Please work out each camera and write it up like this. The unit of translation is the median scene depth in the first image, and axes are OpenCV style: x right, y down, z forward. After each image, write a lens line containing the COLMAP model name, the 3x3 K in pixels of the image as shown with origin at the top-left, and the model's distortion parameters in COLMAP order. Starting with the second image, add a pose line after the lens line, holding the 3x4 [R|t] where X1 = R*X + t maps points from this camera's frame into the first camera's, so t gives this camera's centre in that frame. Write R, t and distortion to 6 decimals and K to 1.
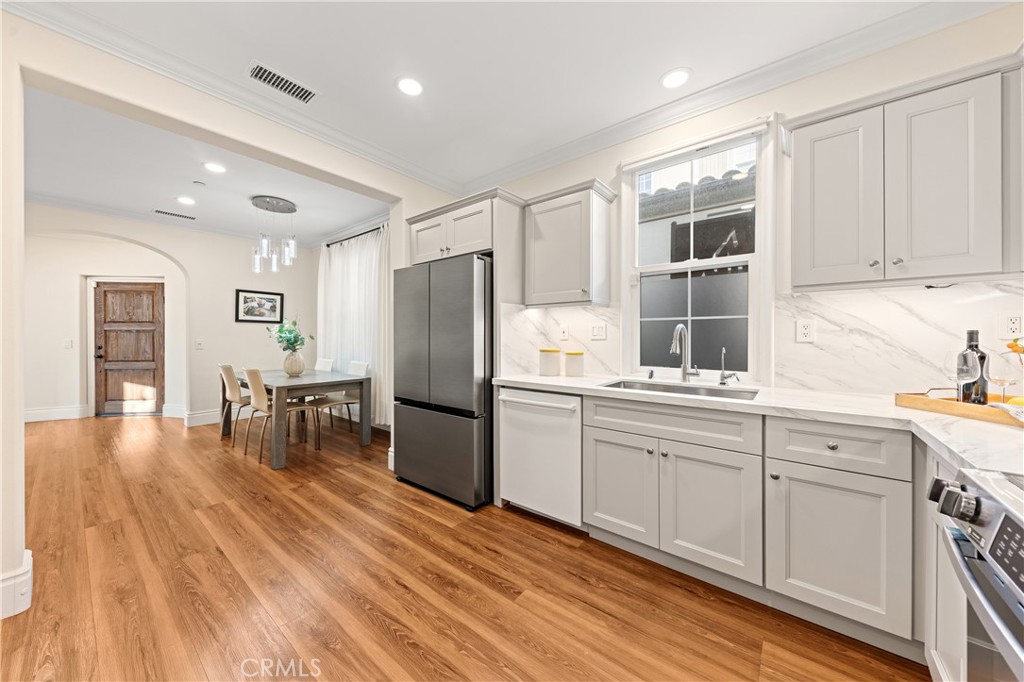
lens RADIAL K [[342.2, 0, 532.0], [0, 342.2, 337.2], [0, 0, 1]] dist [0.014826, -0.006773]
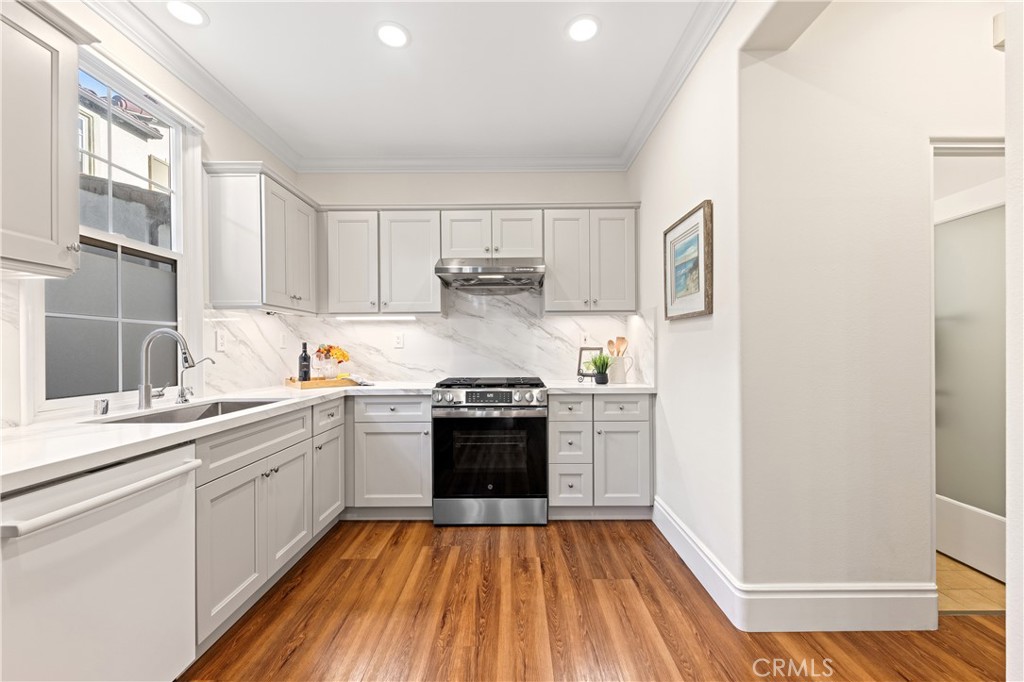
lens RADIAL K [[433.7, 0, 512.1], [0, 433.7, 347.2], [0, 0, 1]] dist [-0.001040, -0.000096]
pose [[-0.586832, 0.006273, 0.809684, -0.366856], [0.012096, 0.999926, 0.001020, 0.004805], [-0.809618, 0.010392, -0.586865, 0.451104]]
